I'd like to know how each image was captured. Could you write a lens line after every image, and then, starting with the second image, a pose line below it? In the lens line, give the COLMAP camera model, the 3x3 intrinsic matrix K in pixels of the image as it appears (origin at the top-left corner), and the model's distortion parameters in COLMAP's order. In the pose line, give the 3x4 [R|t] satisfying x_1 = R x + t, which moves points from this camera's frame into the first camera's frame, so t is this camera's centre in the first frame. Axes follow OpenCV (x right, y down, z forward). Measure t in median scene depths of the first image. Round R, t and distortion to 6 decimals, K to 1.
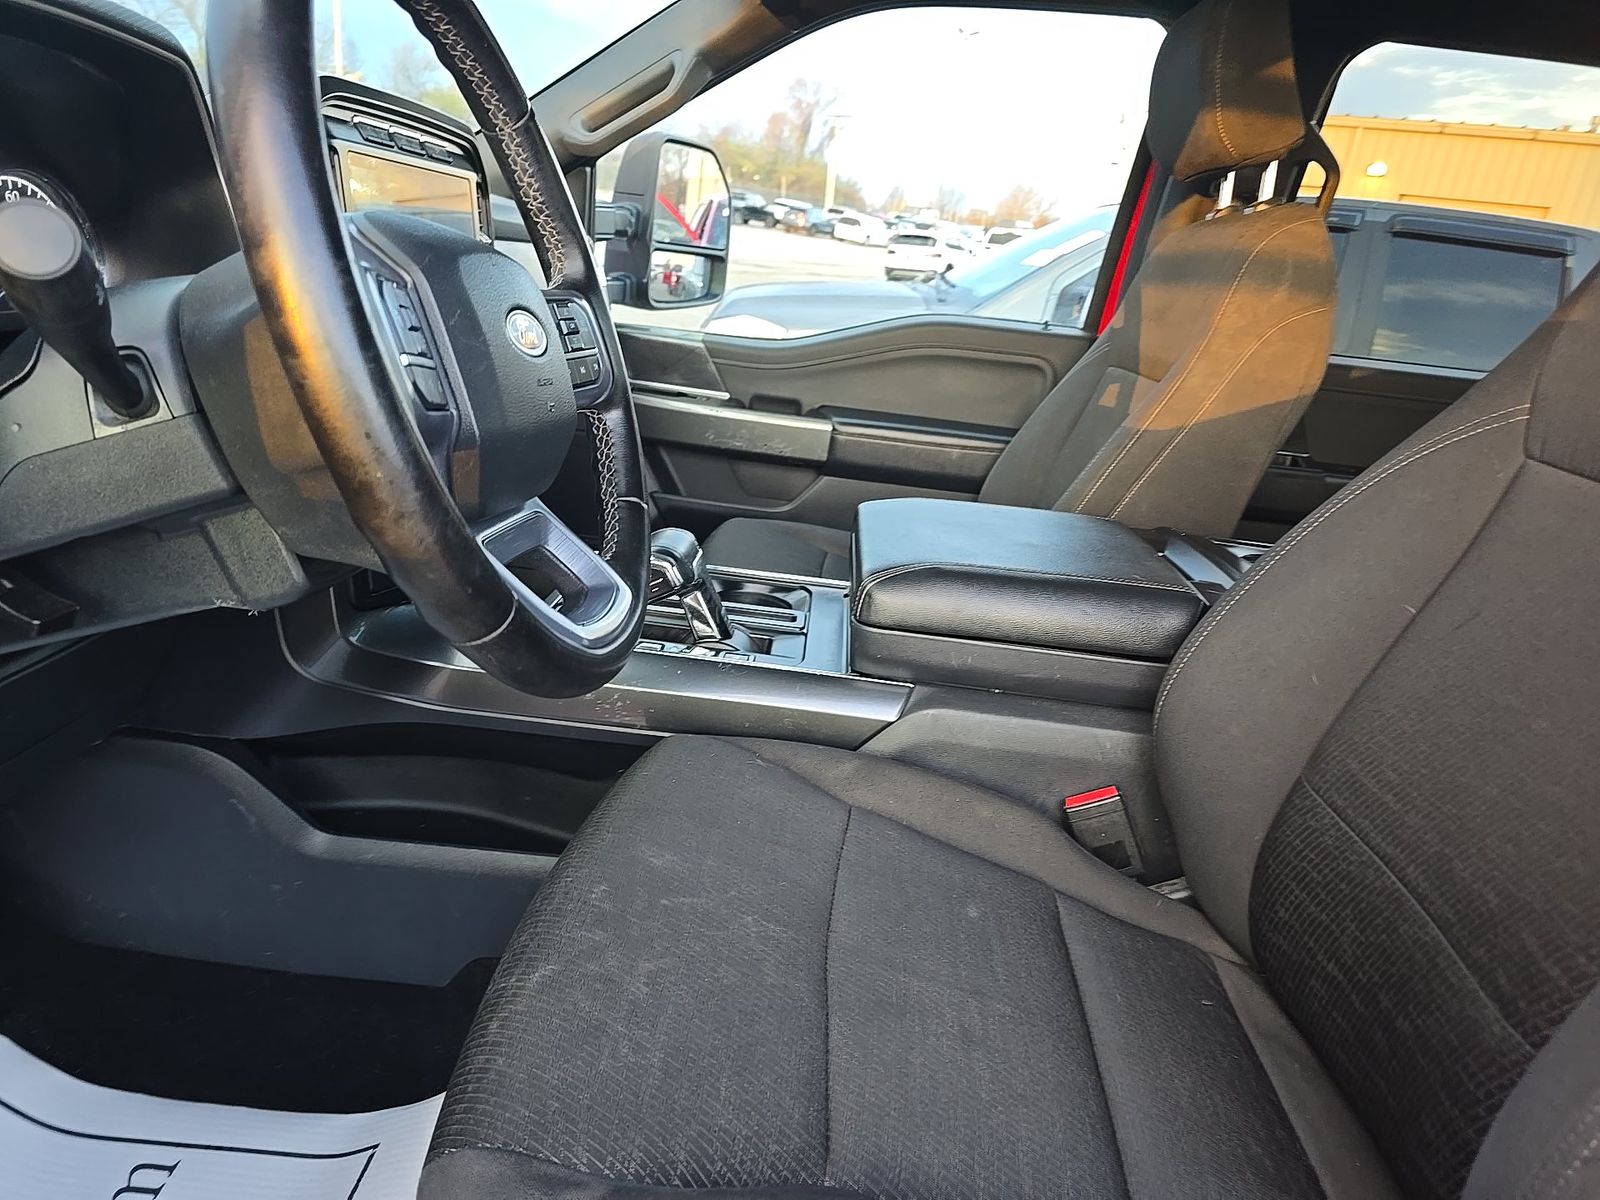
lens RADIAL K [[1079.2, 0, 800.0], [0, 1079.2, 600.0], [0, 0, 1]] dist [0.076535, -0.073077]
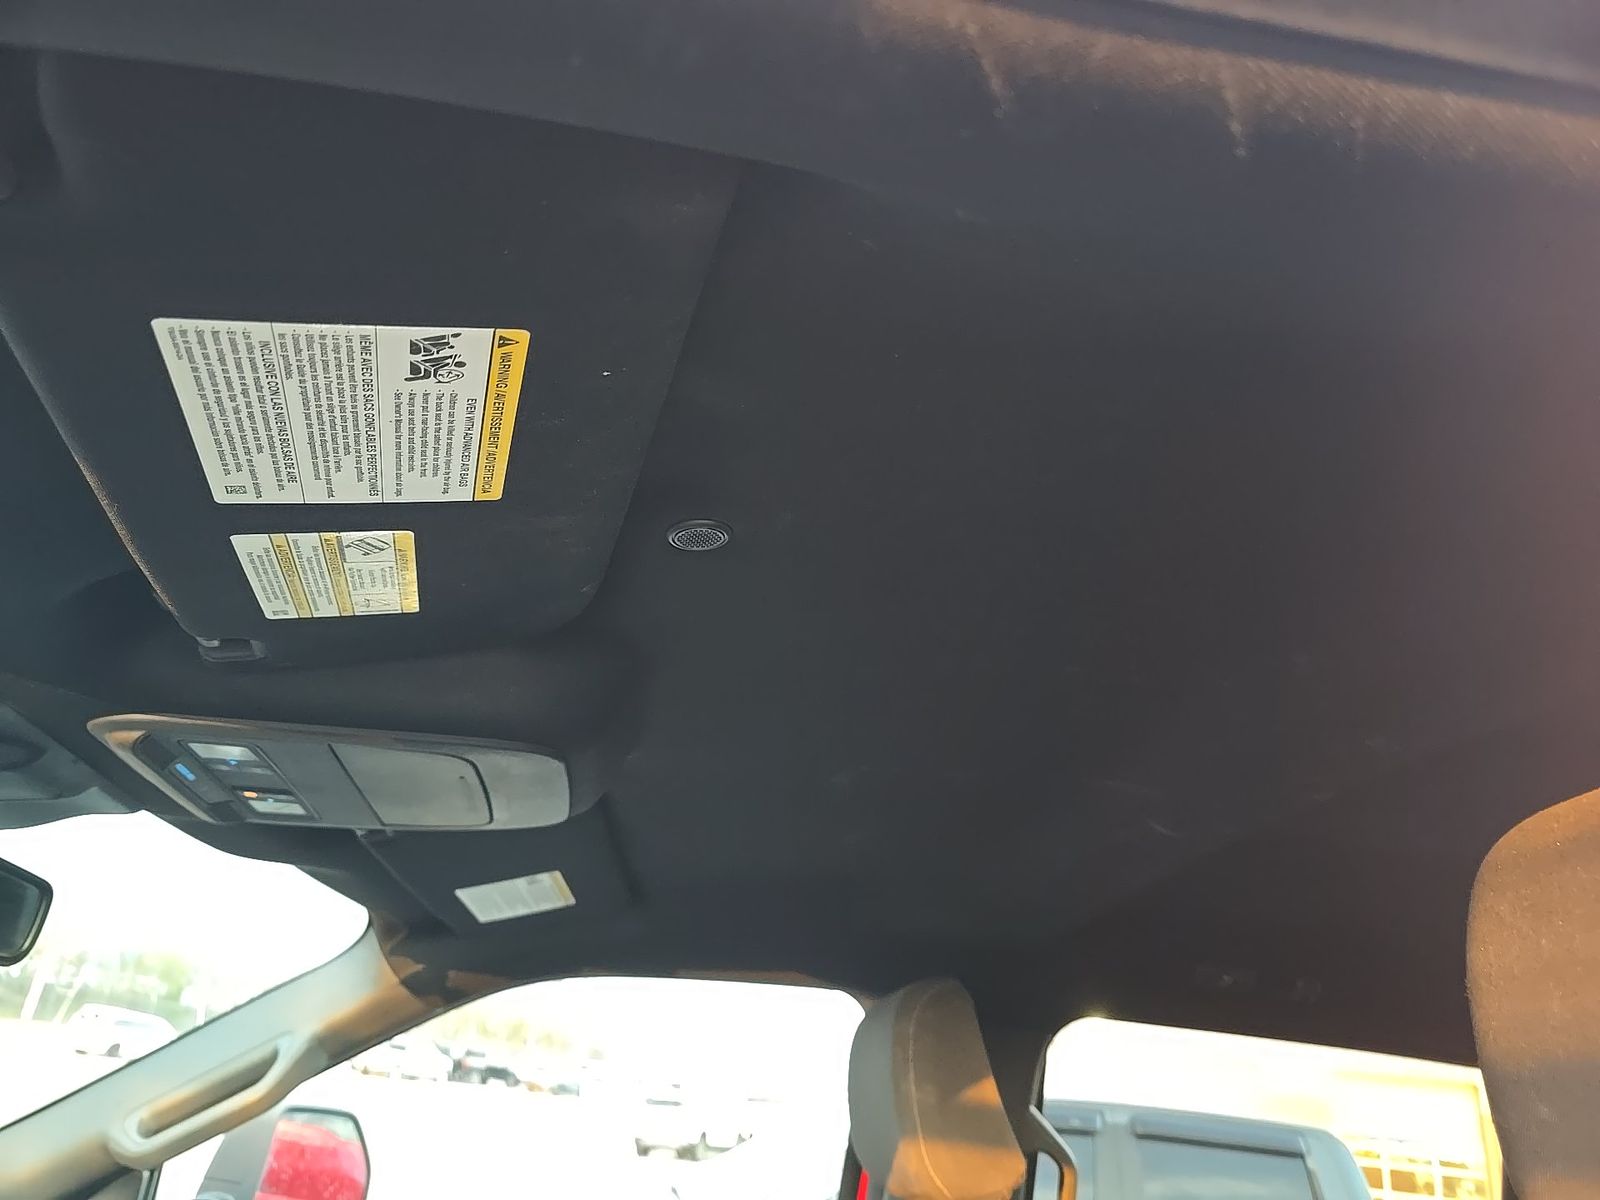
lens RADIAL K [[1079.2, 0, 800.0], [0, 1079.2, 600.0], [0, 0, 1]] dist [0.076535, -0.073077]
pose [[0.978793, 0.067412, 0.193443, 0.083008], [0.080562, 0.741543, -0.666050, -0.164298], [-0.188346, 0.667510, 0.720387, 0.118886]]
